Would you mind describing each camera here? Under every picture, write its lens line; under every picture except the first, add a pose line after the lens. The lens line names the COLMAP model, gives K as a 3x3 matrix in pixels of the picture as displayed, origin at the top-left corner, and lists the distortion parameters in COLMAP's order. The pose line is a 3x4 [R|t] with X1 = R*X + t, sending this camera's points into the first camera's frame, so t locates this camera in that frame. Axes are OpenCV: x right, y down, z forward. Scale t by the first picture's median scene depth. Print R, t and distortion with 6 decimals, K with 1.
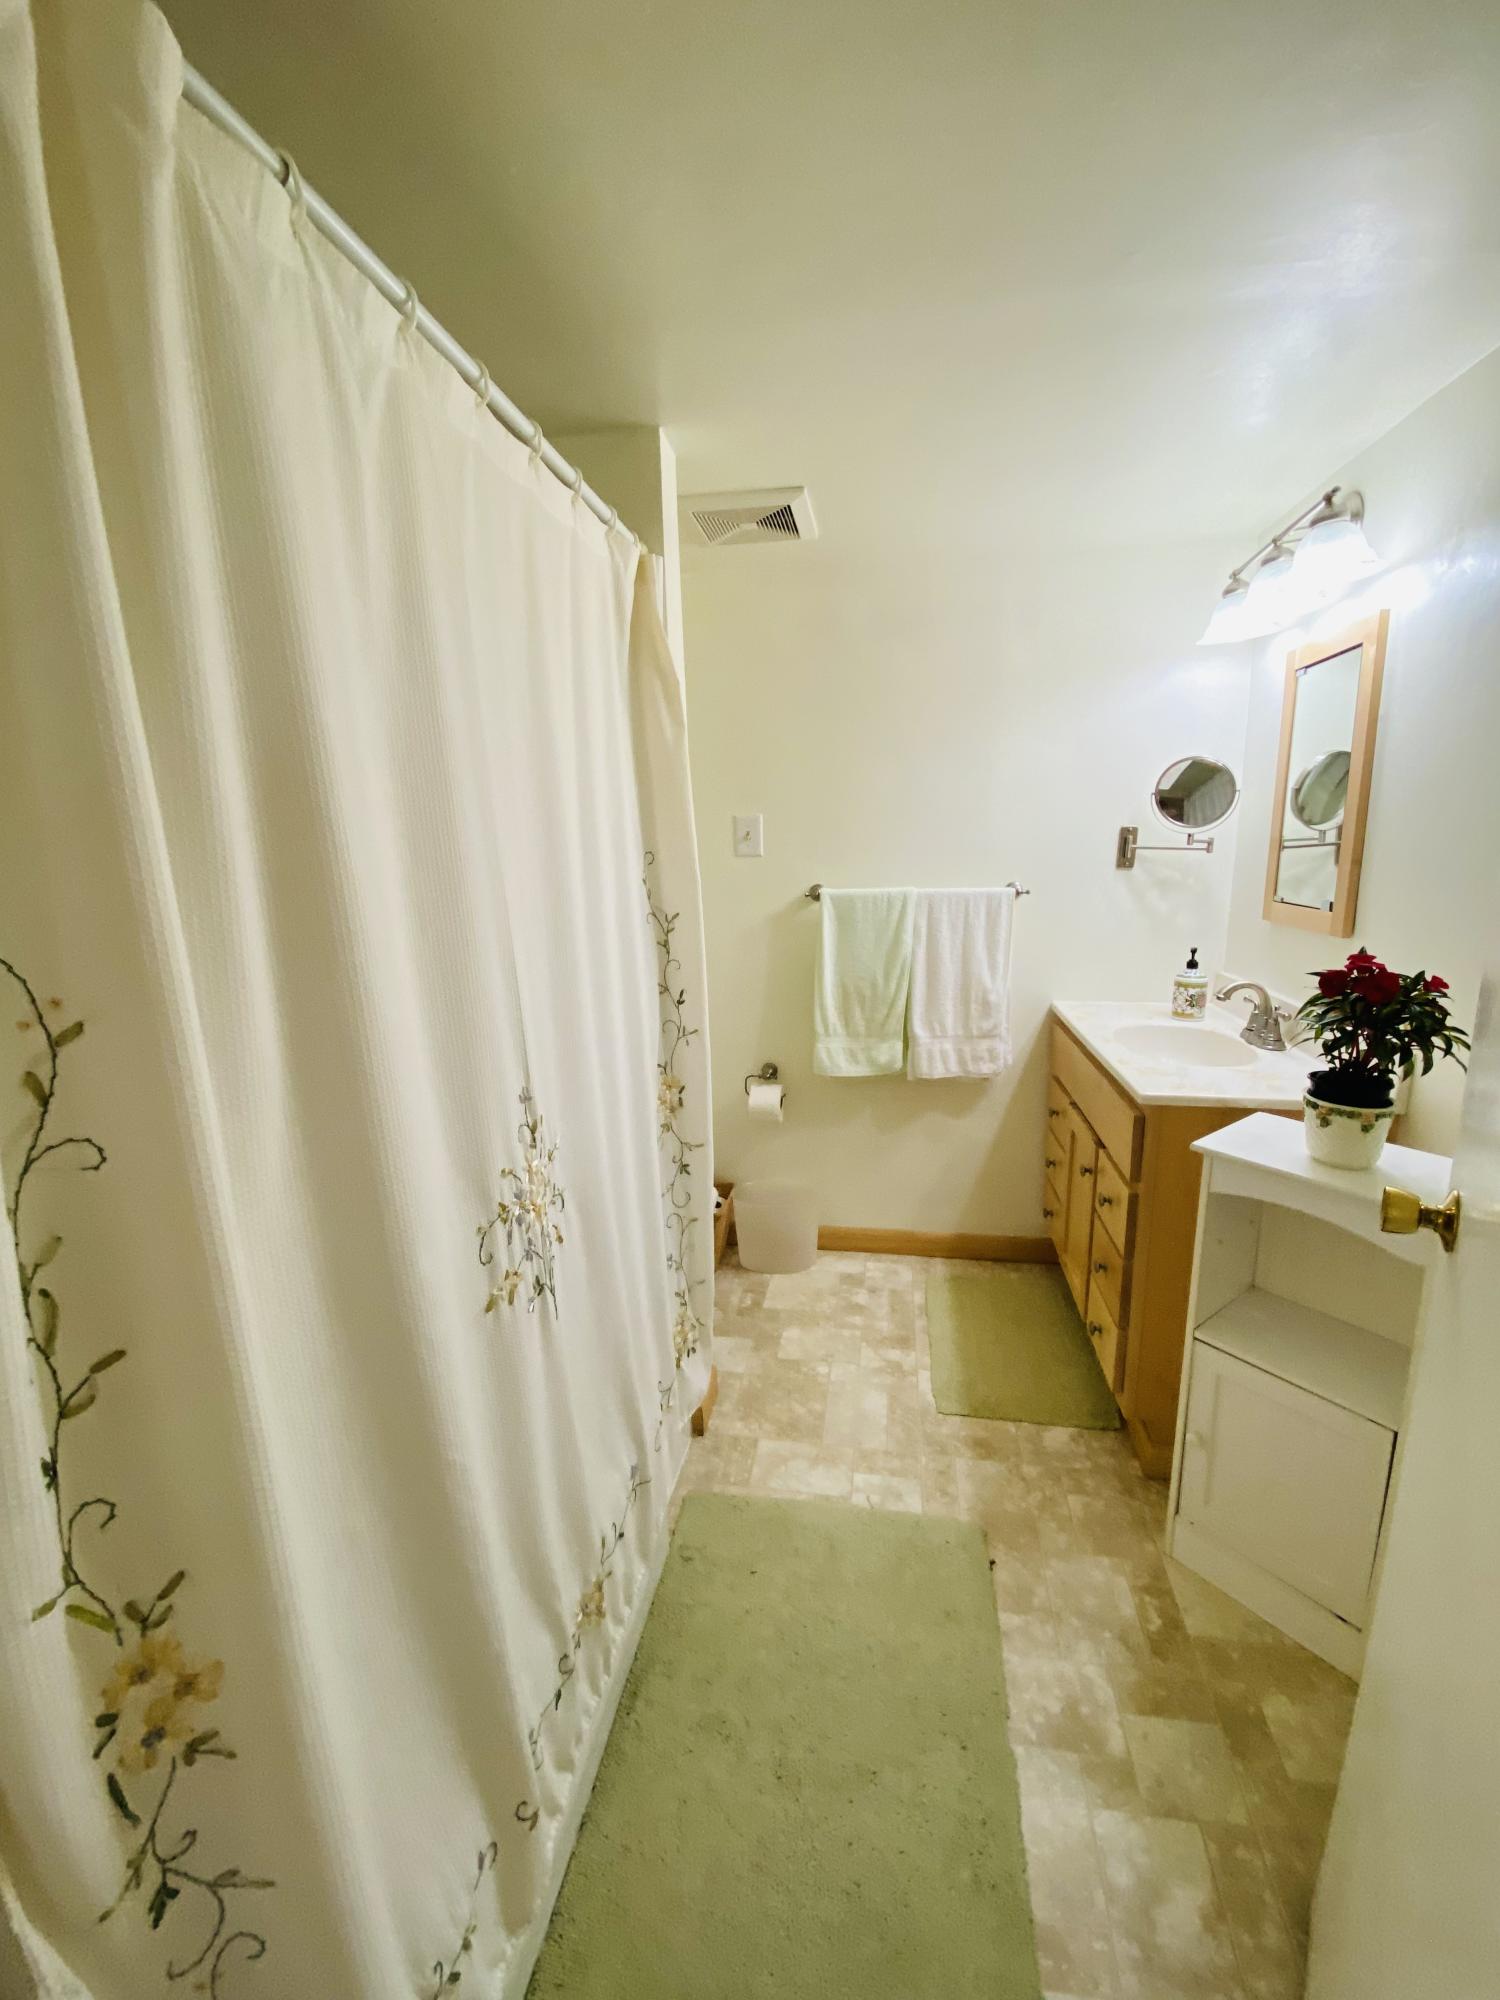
lens RADIAL K [[807.1, 0, 755.7], [0, 807.1, 1000.9], [0, 0, 1]] dist [0.043287, -0.024392]
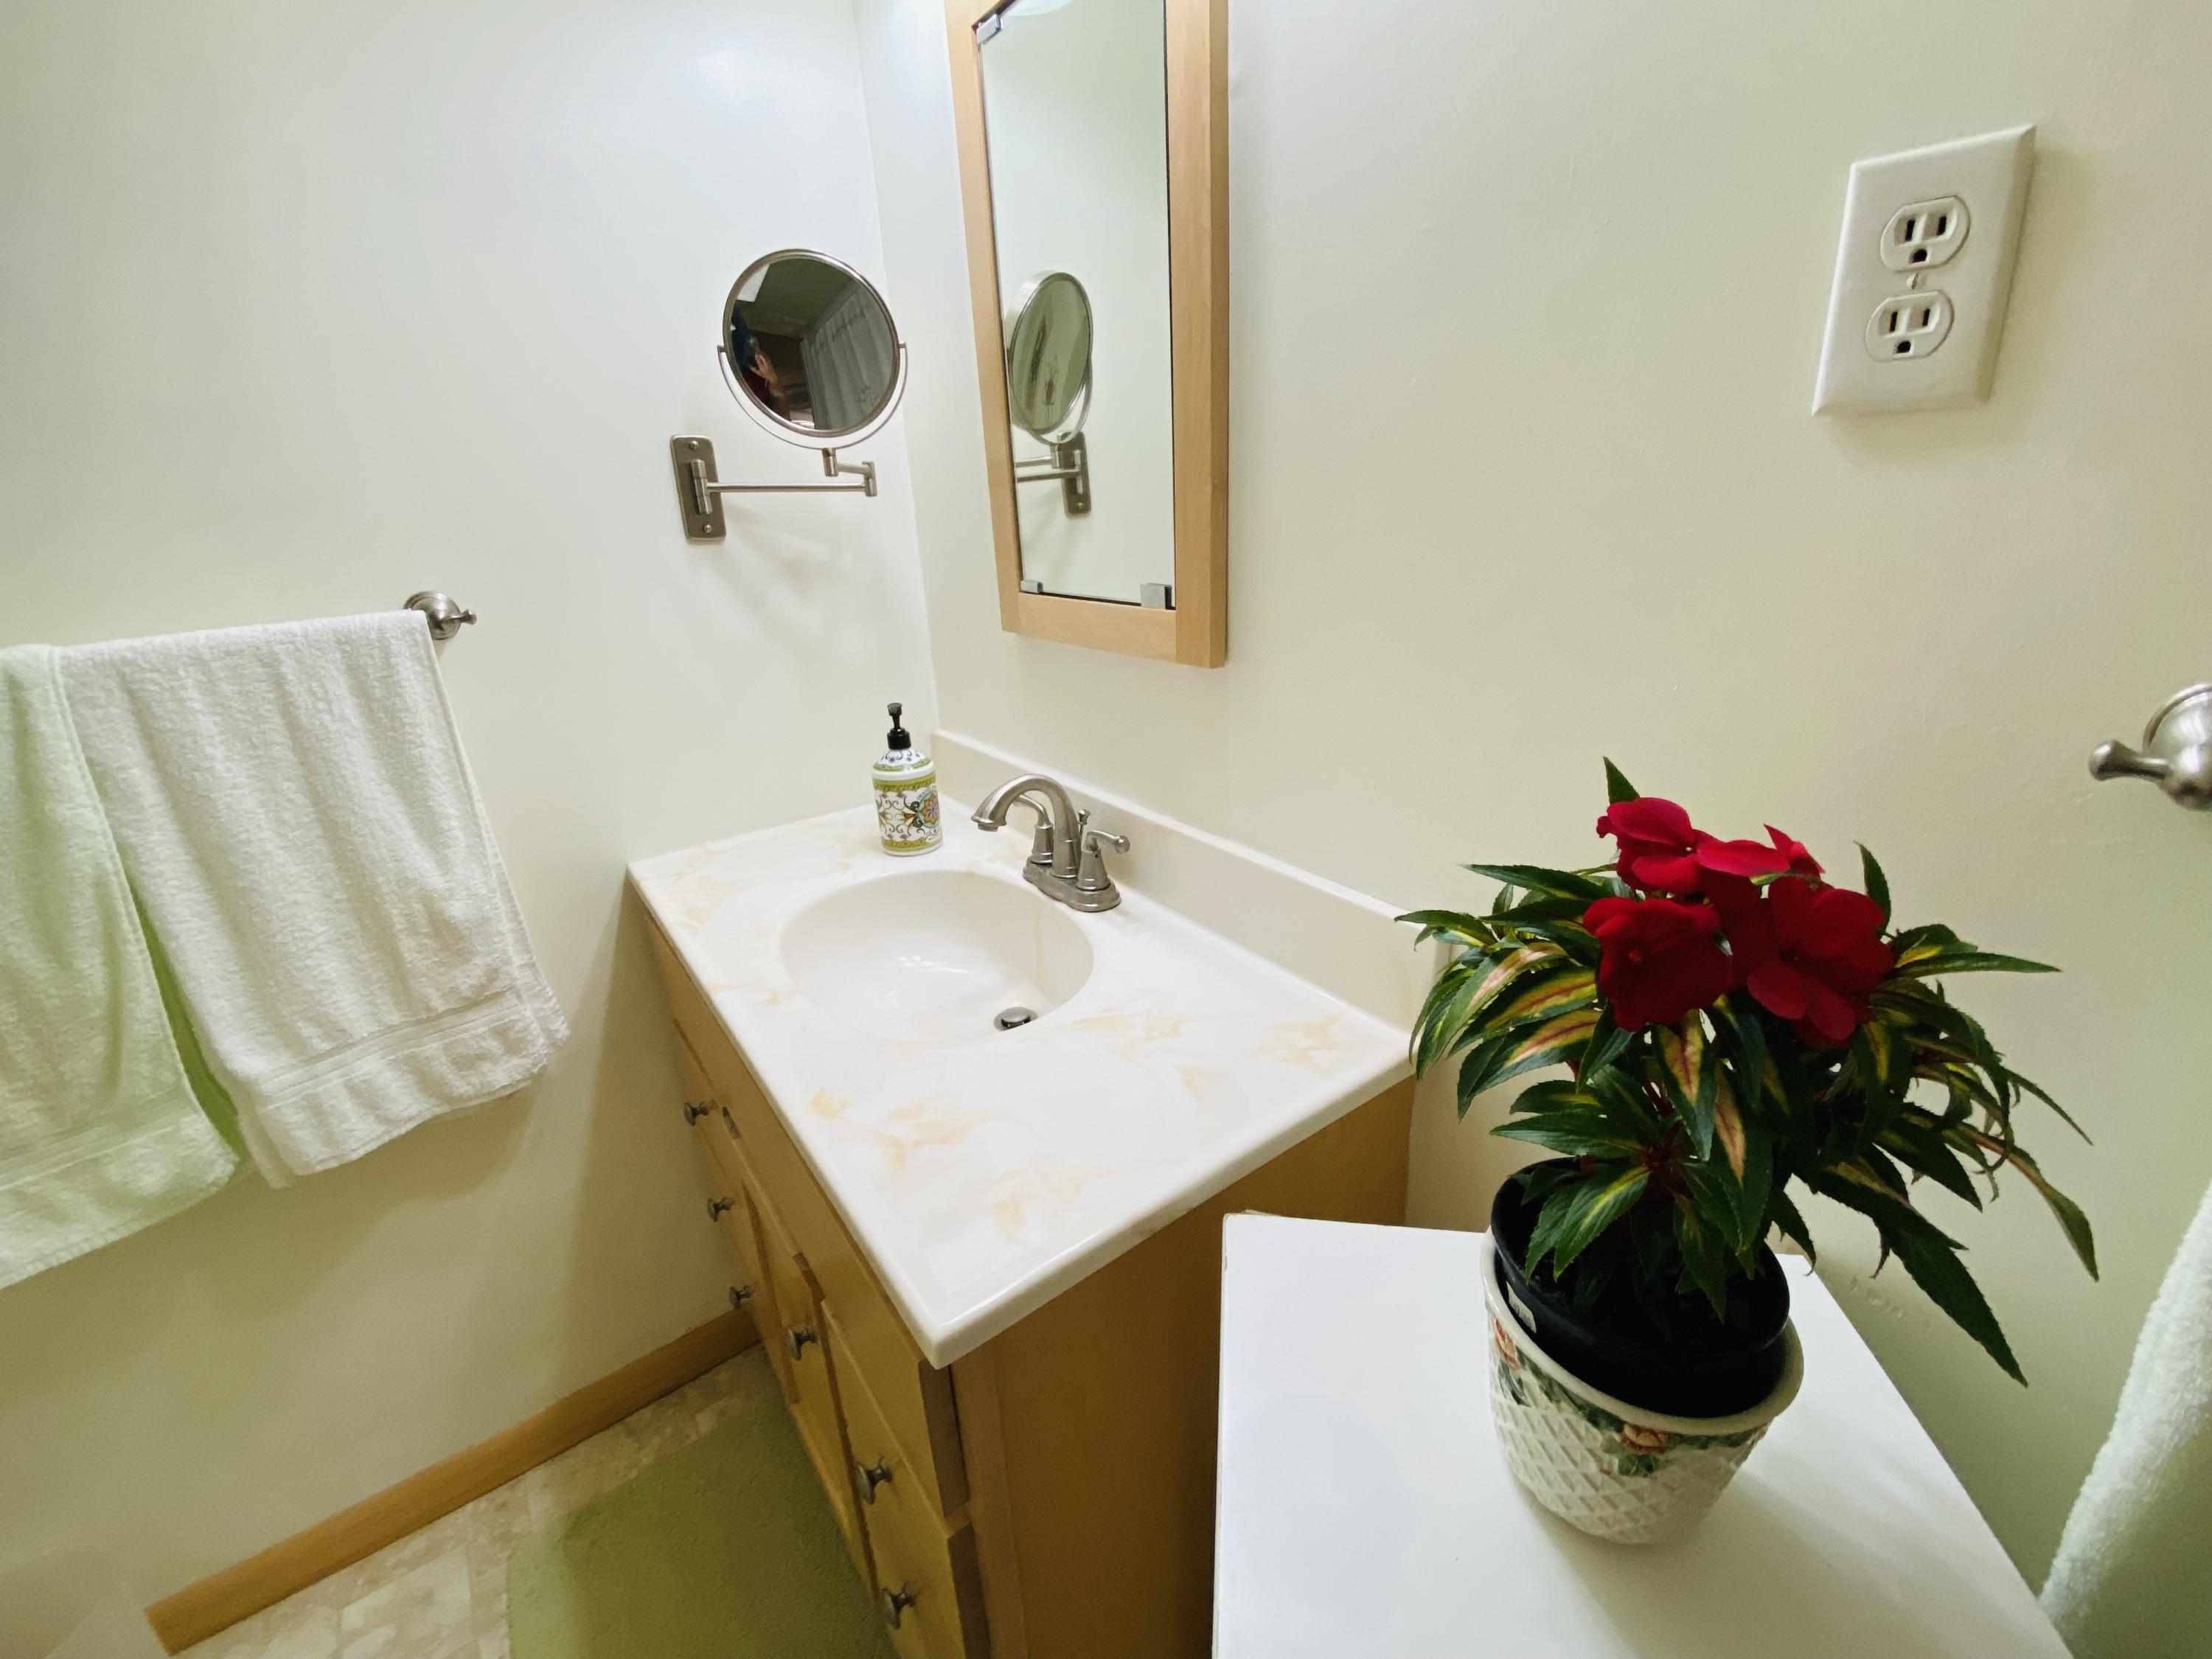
lens RADIAL K [[897.7, 0, 1106.0], [0, 897.7, 829.5], [0, 0, 1]] dist [0.014864, -0.017280]
pose [[0.690837, -0.269424, 0.670935, 0.232903], [0.175768, 0.962720, 0.205612, -0.073977], [-0.701320, -0.024115, 0.712439, 0.497174]]
